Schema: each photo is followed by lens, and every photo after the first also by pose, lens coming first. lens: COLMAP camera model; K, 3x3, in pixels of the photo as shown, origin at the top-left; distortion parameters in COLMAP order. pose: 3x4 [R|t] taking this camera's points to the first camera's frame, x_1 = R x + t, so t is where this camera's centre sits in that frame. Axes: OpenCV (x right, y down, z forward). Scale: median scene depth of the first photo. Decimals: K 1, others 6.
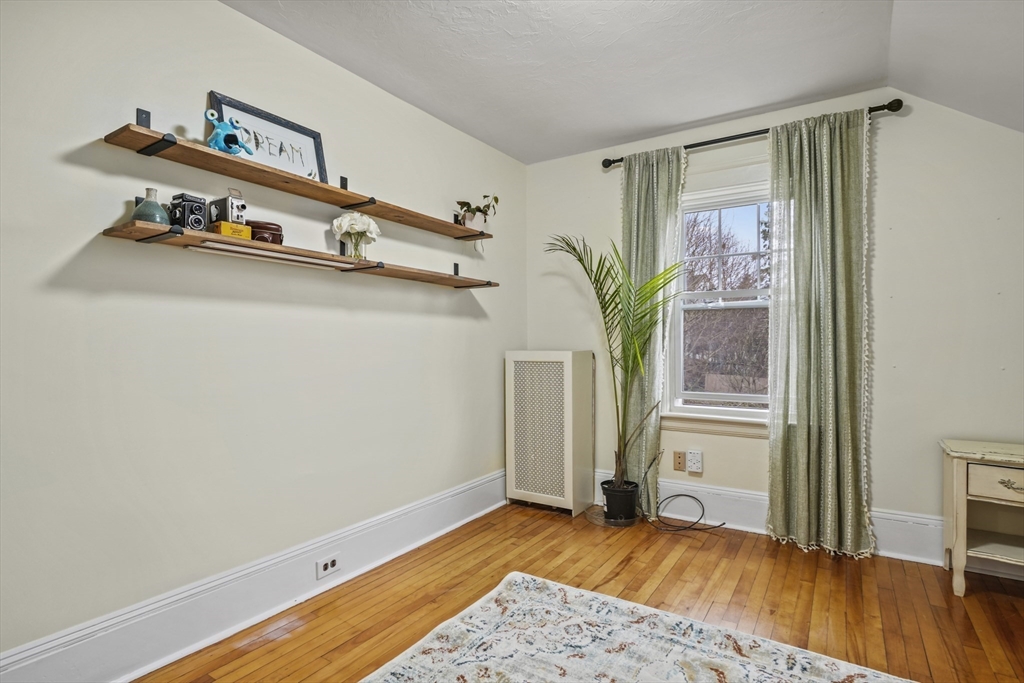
lens RADIAL K [[516.3, 0, 521.6], [0, 516.3, 341.3], [0, 0, 1]] dist [-0.012646, 0.000177]
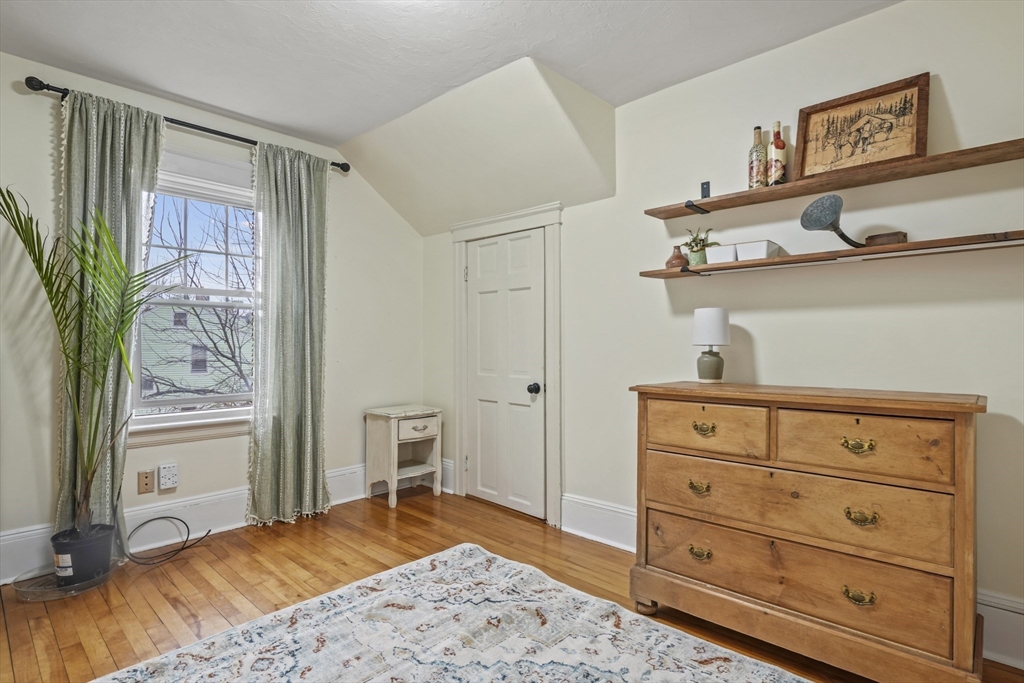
lens RADIAL K [[516.3, 0, 521.0], [0, 516.3, 342.1], [0, 0, 1]] dist [-0.012646, 0.000177]
pose [[0.171174, 0.004924, 0.985229, -0.500526], [-0.004979, 0.999979, -0.004132, 0.003185], [-0.985228, -0.004198, 0.171195, 0.294261]]
